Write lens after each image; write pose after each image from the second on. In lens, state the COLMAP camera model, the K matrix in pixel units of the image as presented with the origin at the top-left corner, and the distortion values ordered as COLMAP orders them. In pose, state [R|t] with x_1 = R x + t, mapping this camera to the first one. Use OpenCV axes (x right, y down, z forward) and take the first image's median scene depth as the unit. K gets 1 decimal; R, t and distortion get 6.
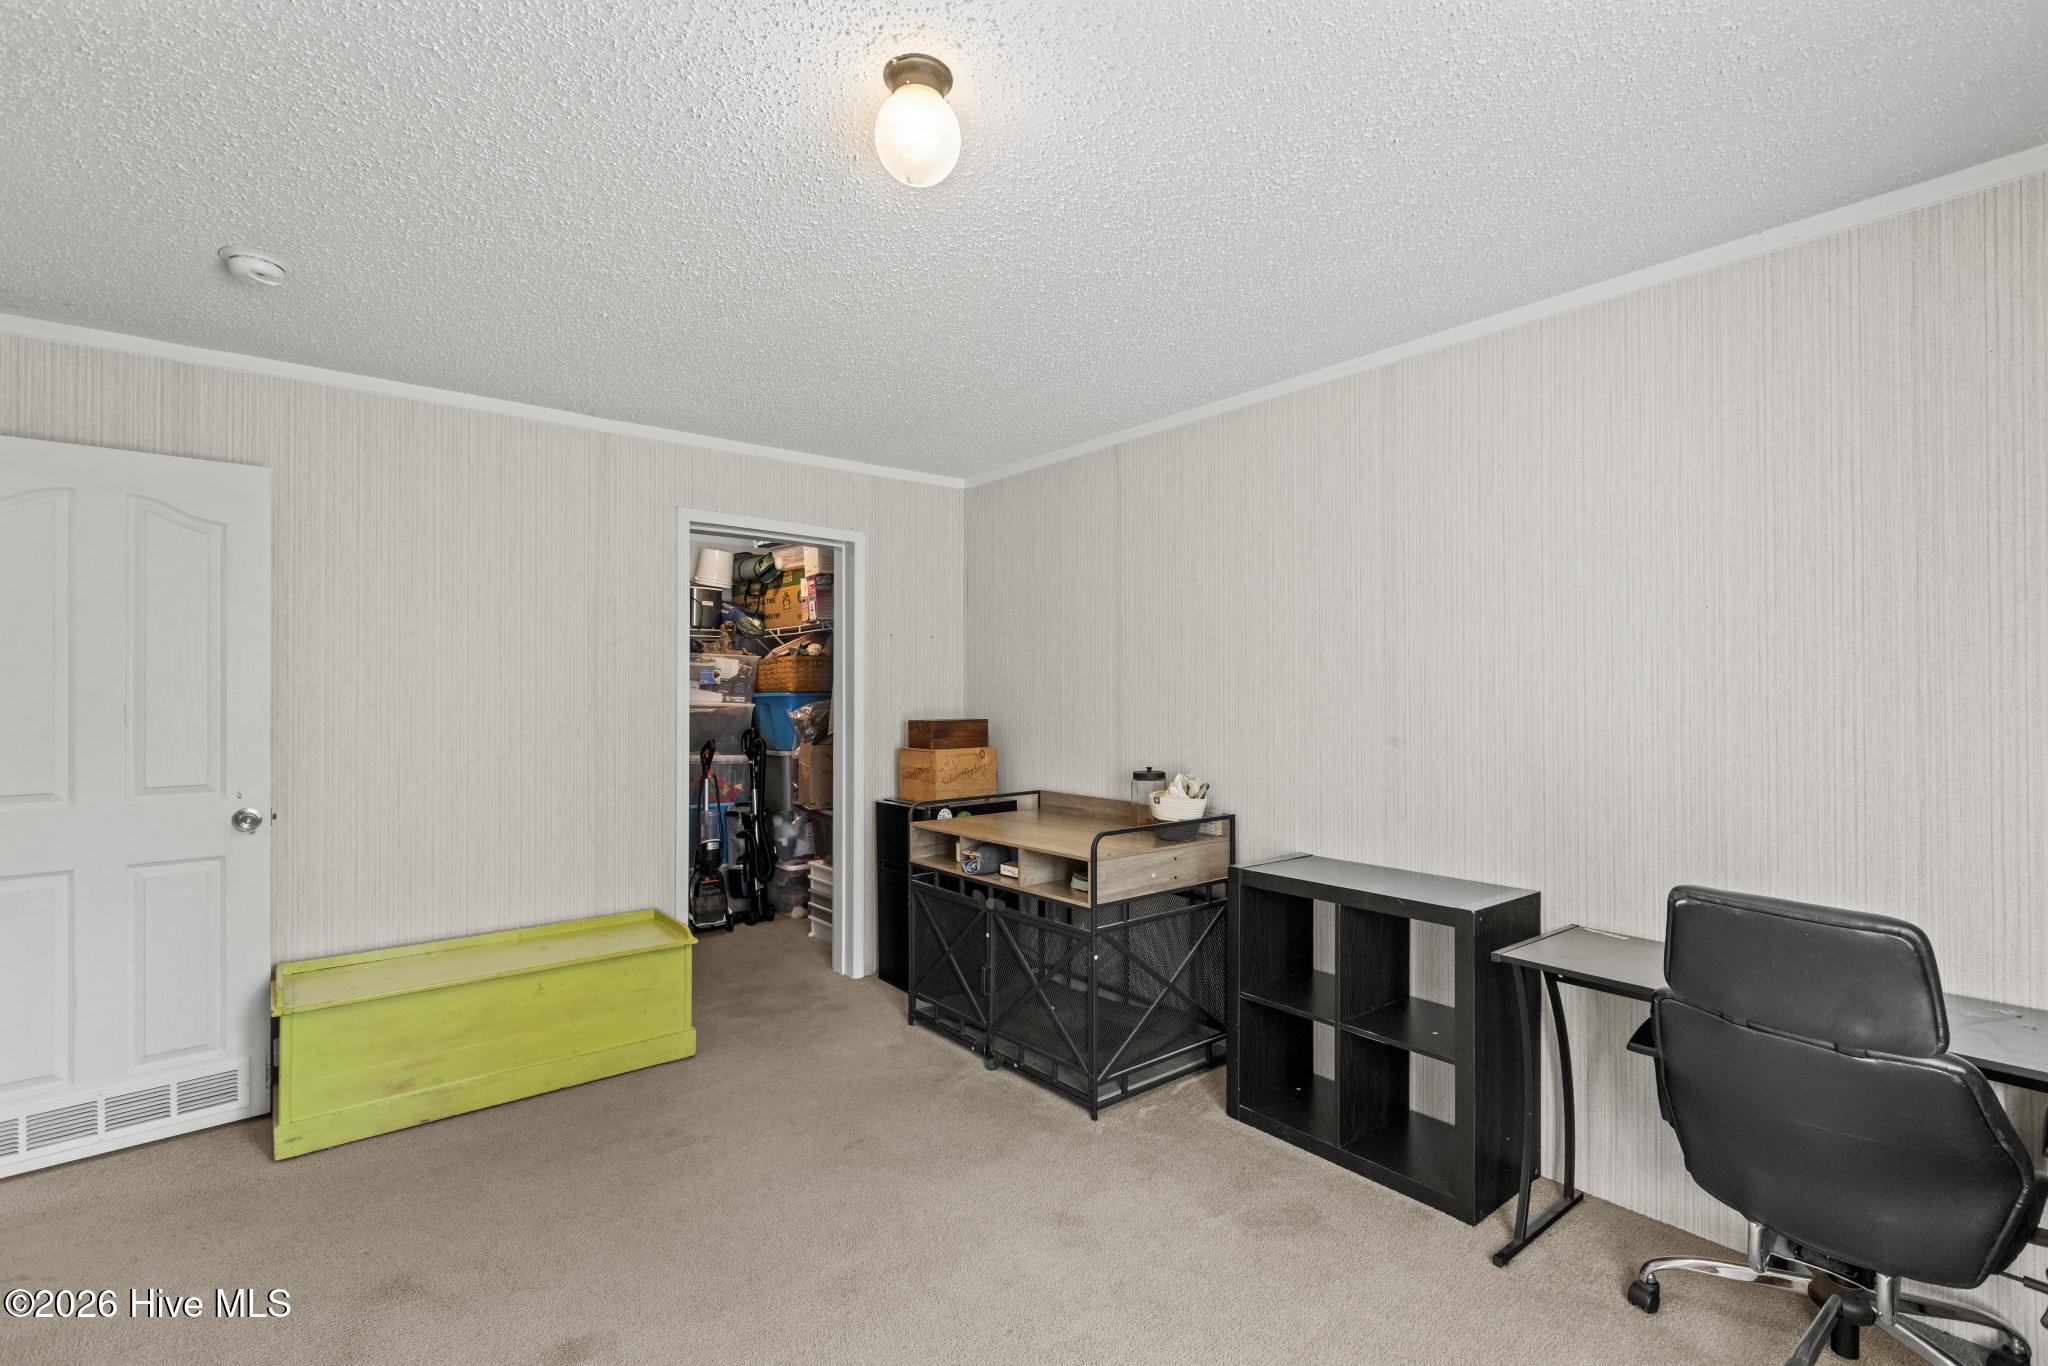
lens RADIAL K [[914.2, 0, 1036.1], [0, 914.2, 687.0], [0, 0, 1]] dist [-0.000341, -0.000784]
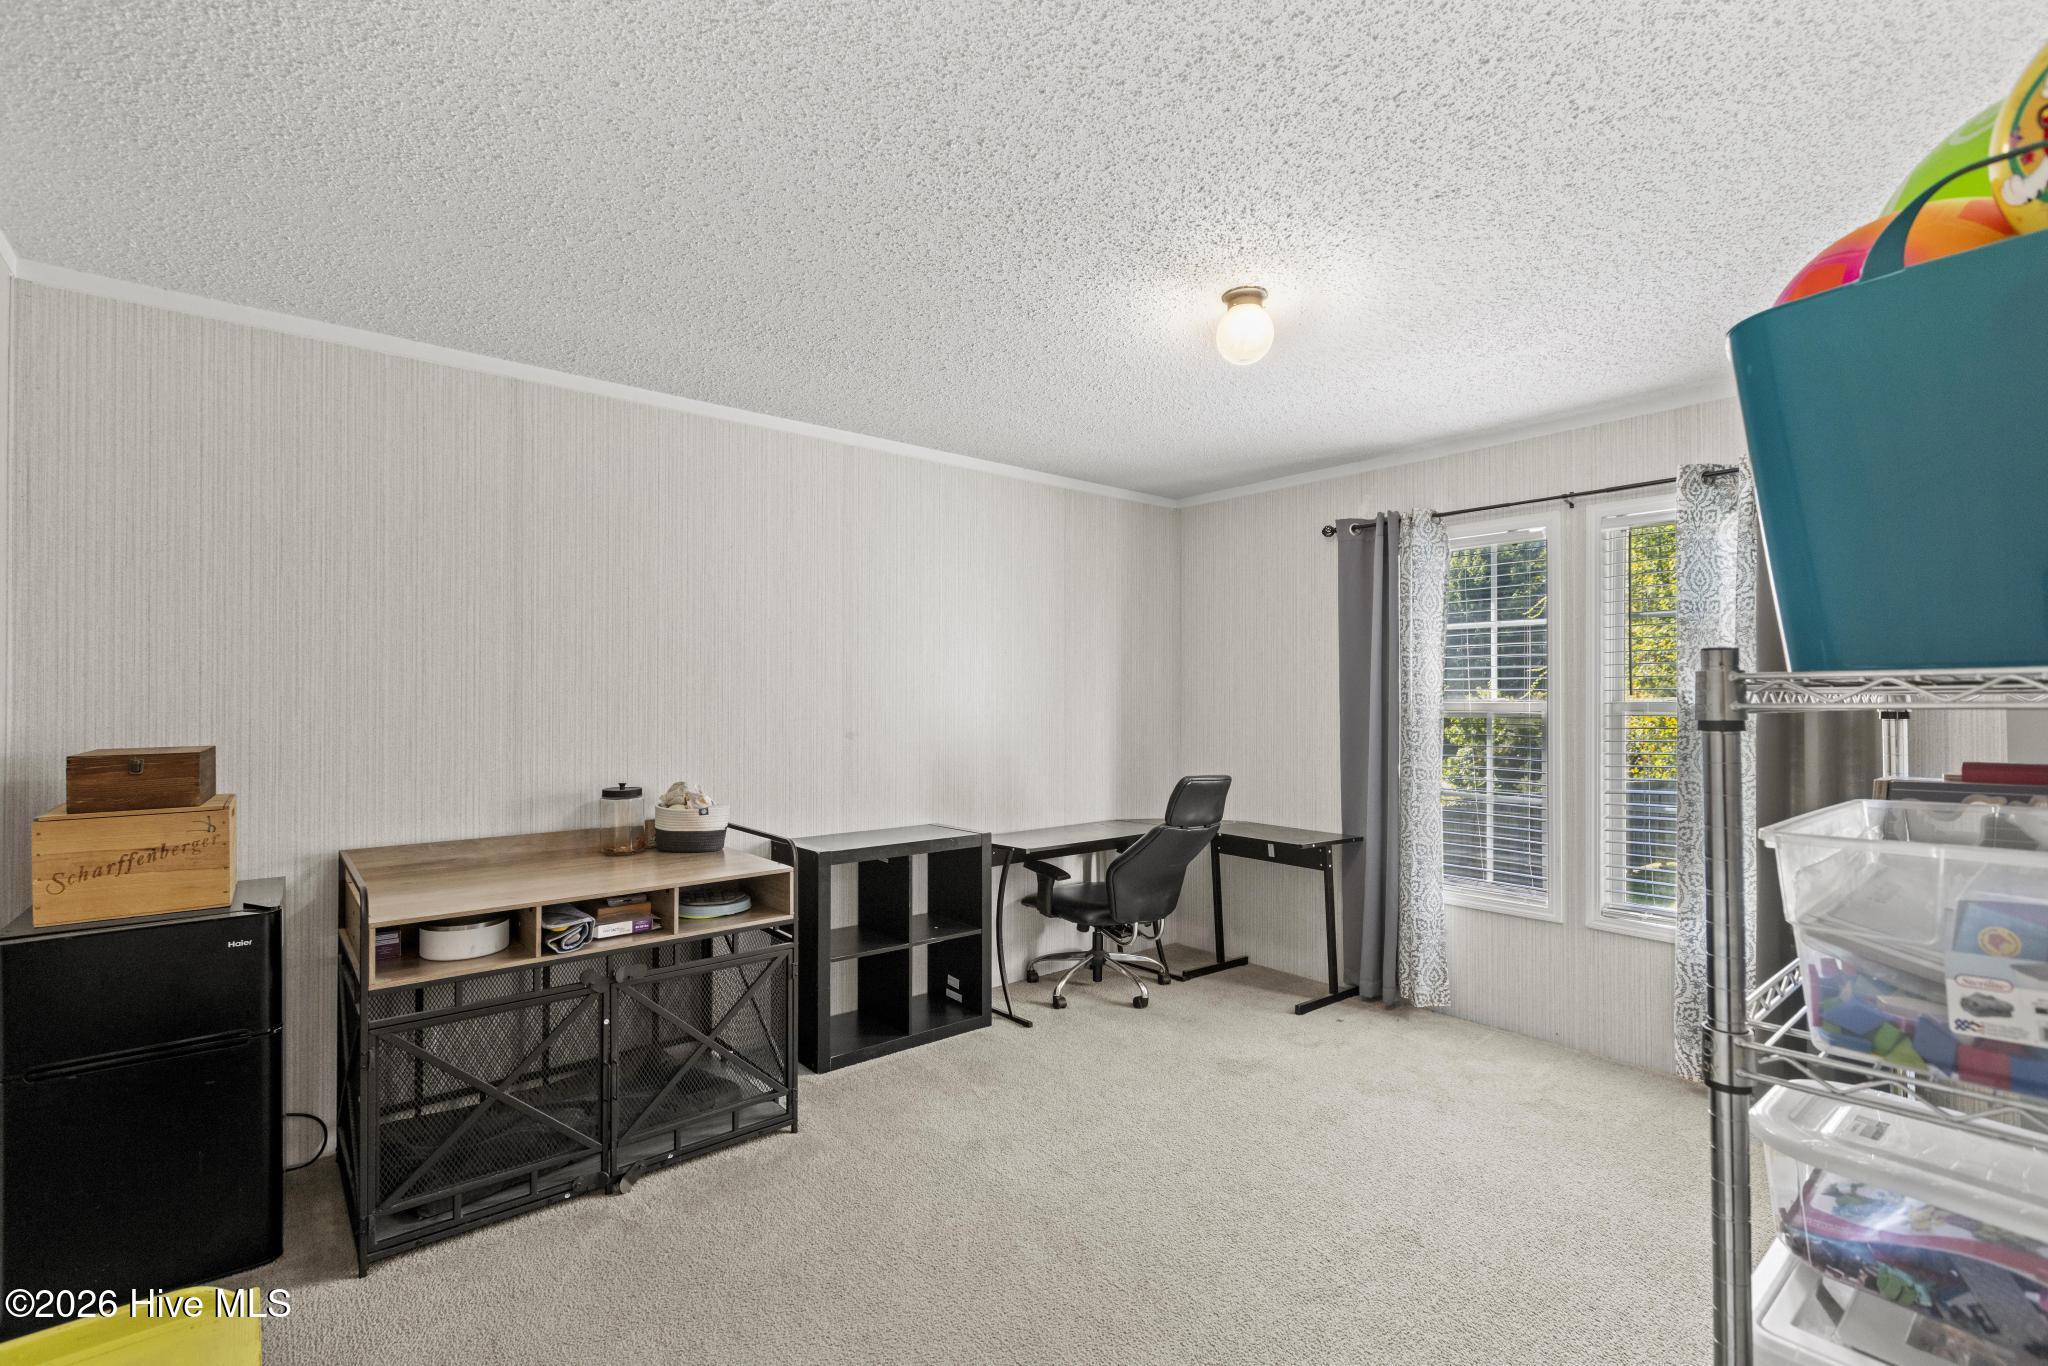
lens RADIAL K [[914.2, 0, 1035.3], [0, 914.2, 689.1], [0, 0, 1]] dist [-0.000341, -0.000784]
pose [[-0.009039, 0.005699, 0.999943, -0.845047], [-0.009805, 0.999935, -0.005788, -0.001436], [-0.999911, -0.009856, -0.008982, 0.688179]]
